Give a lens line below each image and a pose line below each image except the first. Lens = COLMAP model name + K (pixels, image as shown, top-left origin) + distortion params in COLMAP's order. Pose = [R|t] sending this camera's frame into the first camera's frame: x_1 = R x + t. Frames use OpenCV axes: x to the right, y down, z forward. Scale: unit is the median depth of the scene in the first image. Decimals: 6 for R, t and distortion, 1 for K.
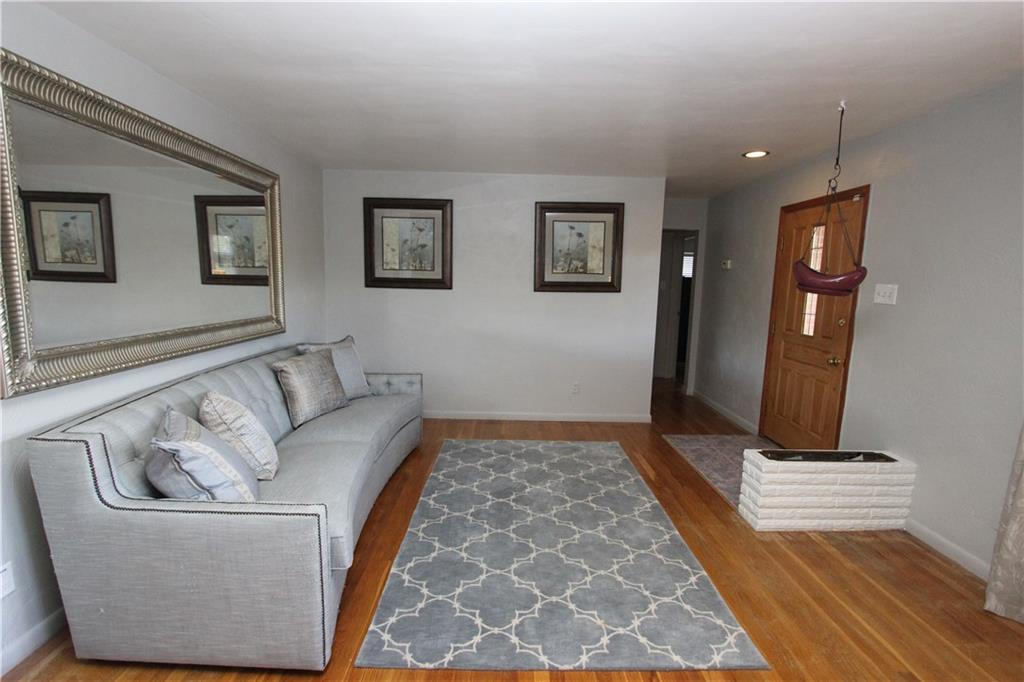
lens RADIAL K [[474.3, 0, 508.0], [0, 474.3, 342.0], [0, 0, 1]] dist [-0.013618, 0.000197]
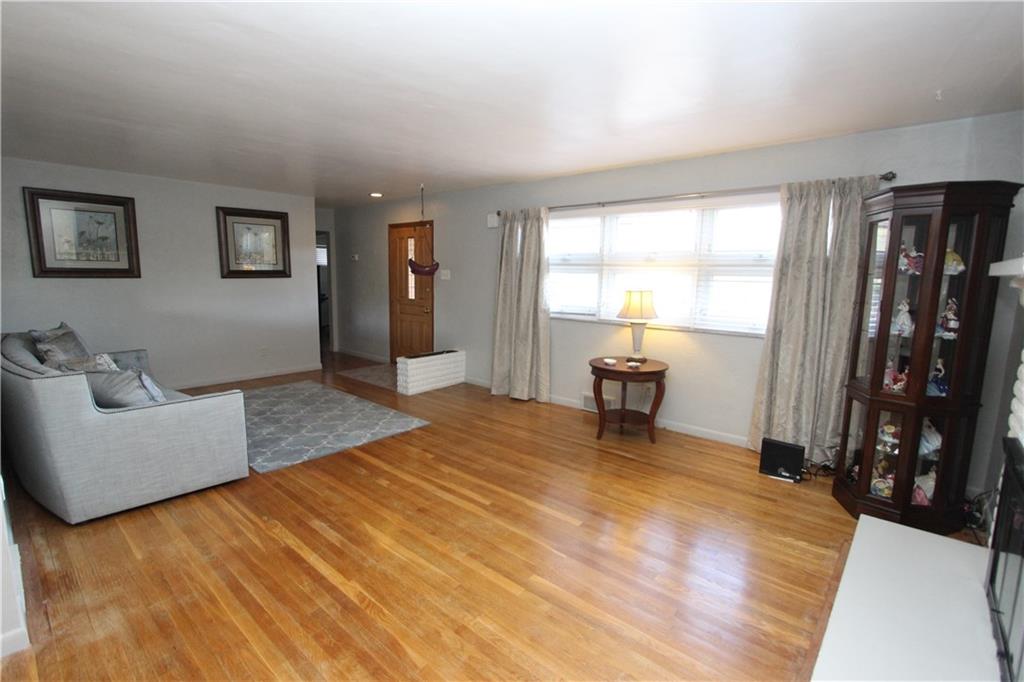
lens RADIAL K [[474.3, 0, 508.0], [0, 474.3, 342.0], [0, 0, 1]] dist [-0.013618, 0.000197]
pose [[0.671391, -0.118118, 0.731630, -0.477707], [0.095112, 0.992786, 0.073000, 0.053530], [-0.734975, 0.020575, 0.677782, -0.509693]]
